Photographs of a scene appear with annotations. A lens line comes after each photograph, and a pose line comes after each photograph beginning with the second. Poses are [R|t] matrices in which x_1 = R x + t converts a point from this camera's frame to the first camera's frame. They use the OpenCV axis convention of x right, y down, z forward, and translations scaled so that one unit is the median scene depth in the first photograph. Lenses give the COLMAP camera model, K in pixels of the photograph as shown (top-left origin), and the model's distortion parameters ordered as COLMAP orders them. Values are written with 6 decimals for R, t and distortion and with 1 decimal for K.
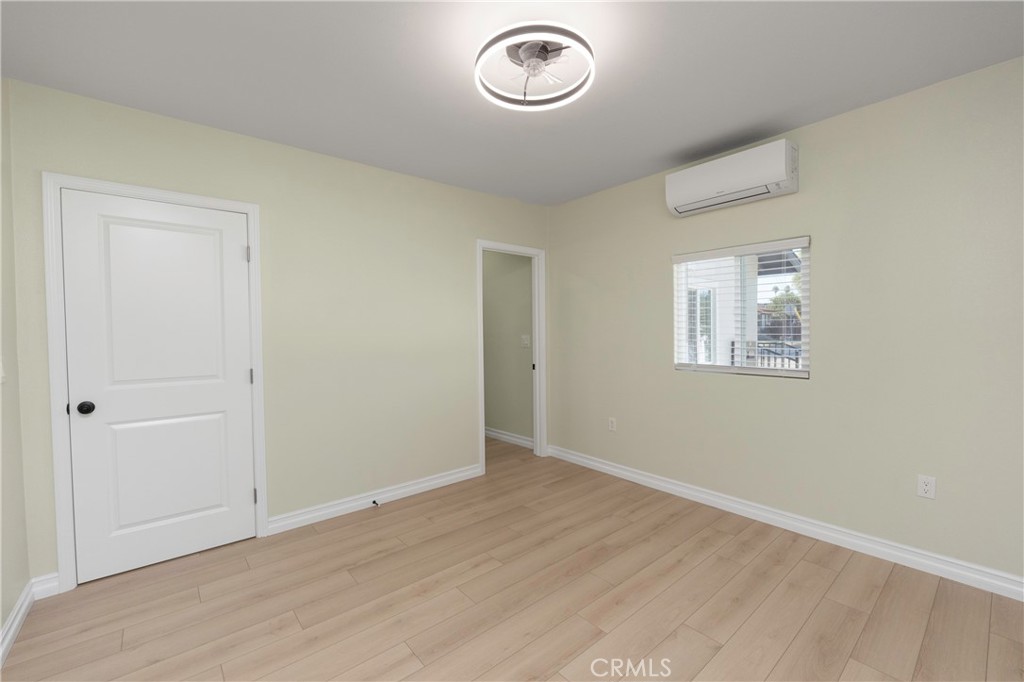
lens RADIAL K [[422.5, 0, 515.1], [0, 422.5, 343.4], [0, 0, 1]] dist [-0.000812, -0.000103]
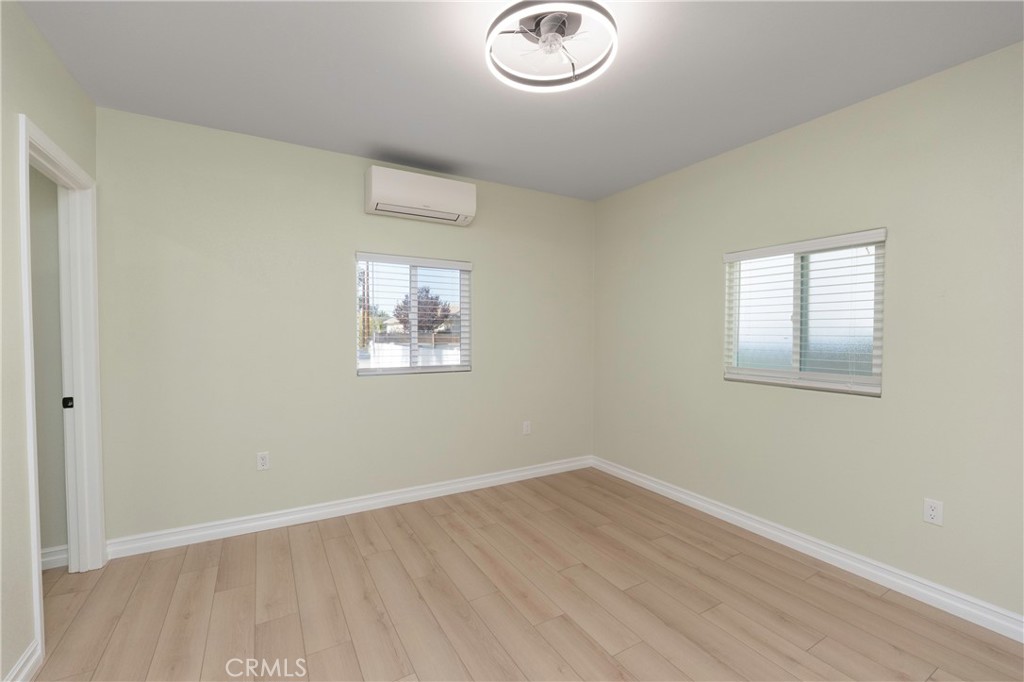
lens RADIAL K [[433.0, 0, 510.0], [0, 433.0, 342.5], [0, 0, 1]] dist [-0.002591, -0.000268]
pose [[0.184745, -0.017479, 0.982631, -0.599864], [0.022362, 0.999658, 0.013578, -0.019940], [-0.982532, 0.019465, 0.185073, 0.619275]]
